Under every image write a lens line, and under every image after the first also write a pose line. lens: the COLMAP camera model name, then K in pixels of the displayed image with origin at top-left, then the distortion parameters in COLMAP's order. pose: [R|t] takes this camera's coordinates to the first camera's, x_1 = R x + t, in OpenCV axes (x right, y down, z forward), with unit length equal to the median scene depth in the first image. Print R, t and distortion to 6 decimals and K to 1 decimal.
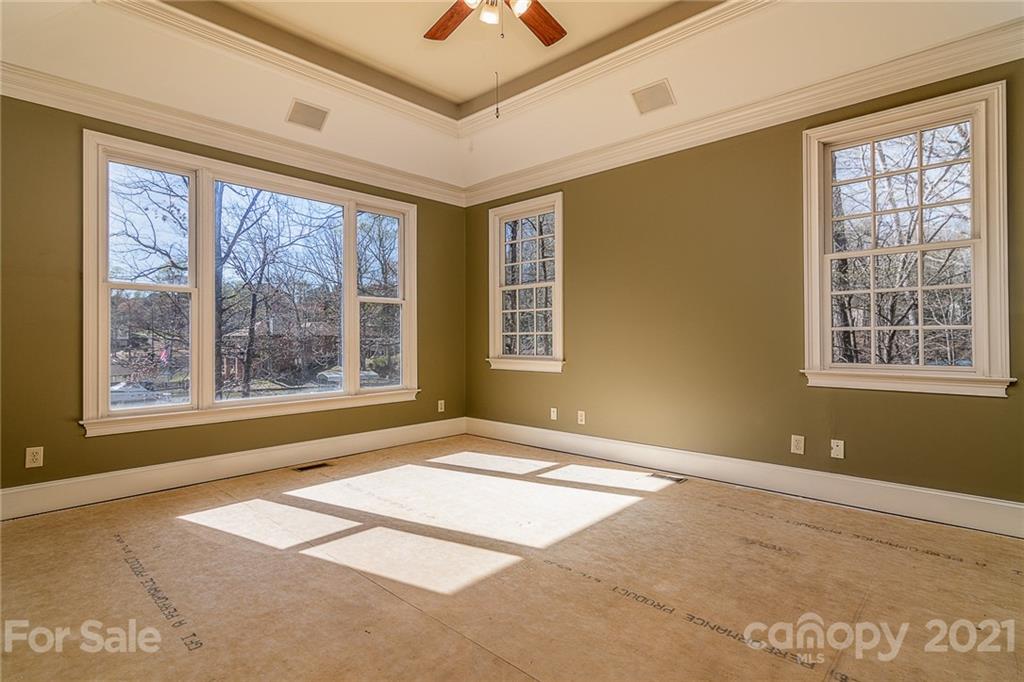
lens RADIAL K [[499.1, 0, 510.2], [0, 499.1, 339.0], [0, 0, 1]] dist [-0.003180, 0.003323]
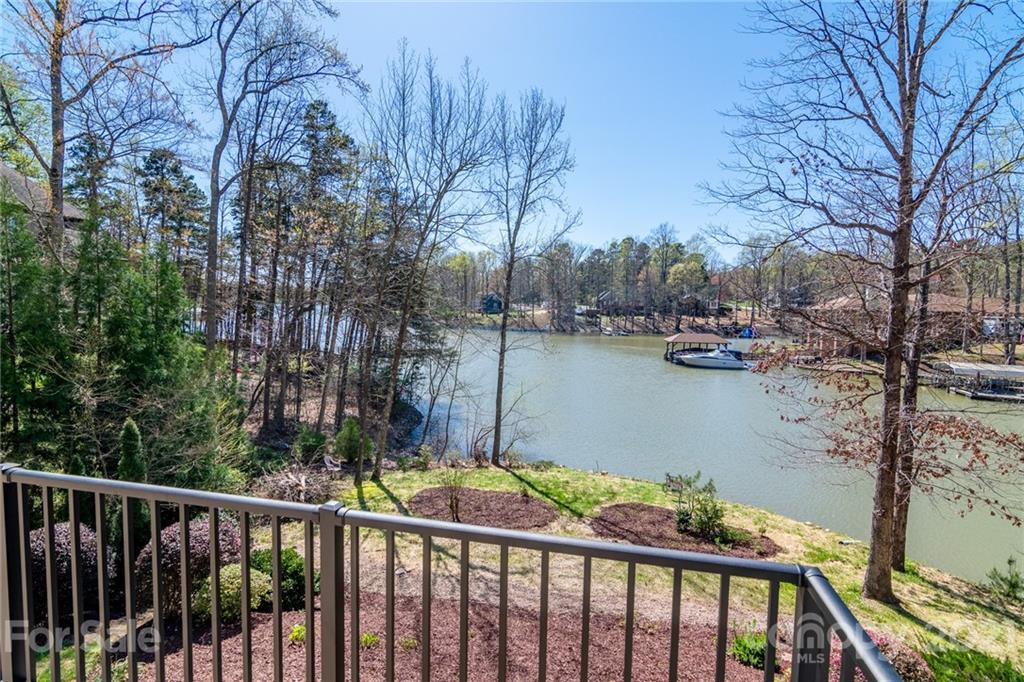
lens RADIAL K [[499.1, 0, 512.1], [0, 499.1, 338.3], [0, 0, 1]] dist [-0.003180, 0.003323]
pose [[0.504365, 0.066749, -0.860907, -0.095871], [-0.017665, 0.997597, 0.066998, -0.008641], [0.863310, -0.018583, 0.504332, 0.087183]]
